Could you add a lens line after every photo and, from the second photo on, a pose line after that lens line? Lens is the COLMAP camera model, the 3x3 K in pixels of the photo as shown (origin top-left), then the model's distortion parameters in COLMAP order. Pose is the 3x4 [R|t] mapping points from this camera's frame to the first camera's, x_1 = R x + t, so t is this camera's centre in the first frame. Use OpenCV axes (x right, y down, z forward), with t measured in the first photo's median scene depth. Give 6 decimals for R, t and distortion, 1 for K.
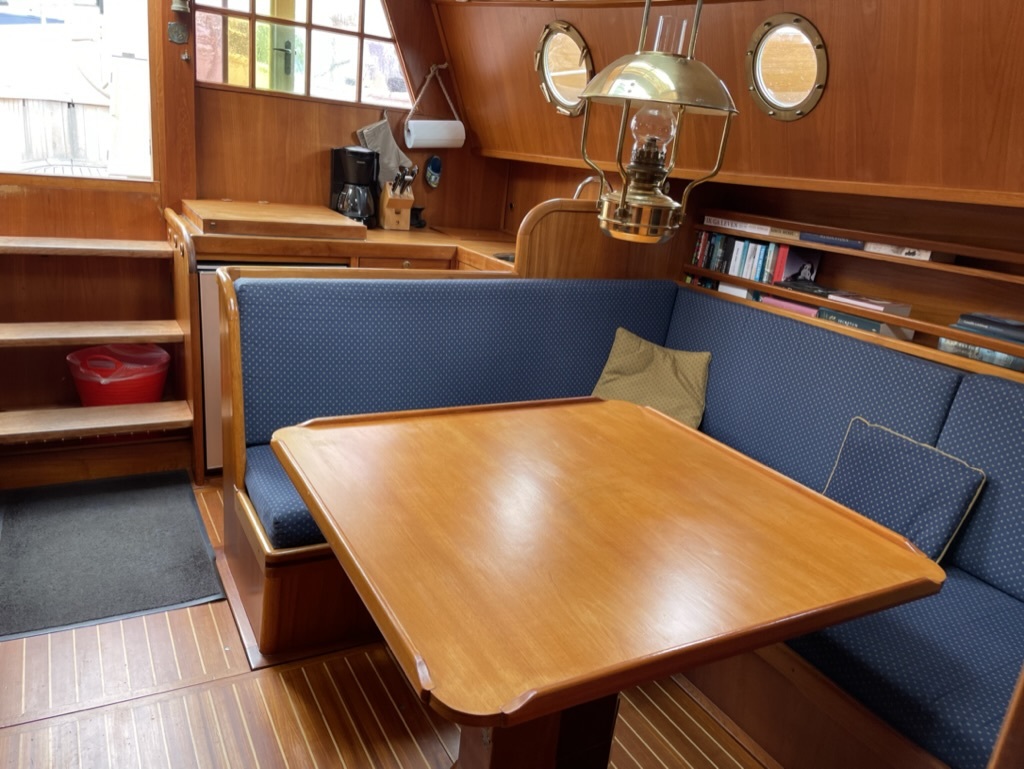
lens RADIAL K [[765.2, 0, 513.9], [0, 765.2, 384.0], [0, 0, 1]] dist [0.074563, -0.087192]
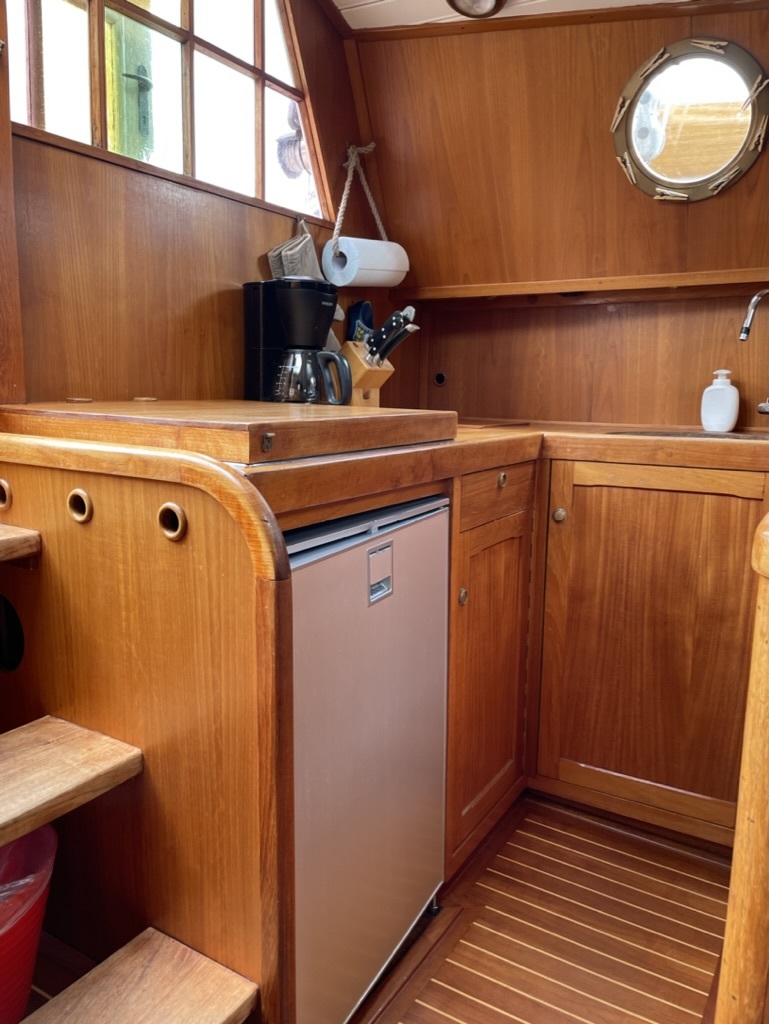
lens RADIAL K [[765.2, 0, 388.3], [0, 765.2, 510.8], [0, 0, 1]] dist [0.074563, -0.087192]
pose [[0.867336, -0.168820, 0.468217, -0.418785], [0.217330, 0.974758, -0.051129, -0.114713], [-0.447767, 0.146104, 0.882133, 0.538170]]
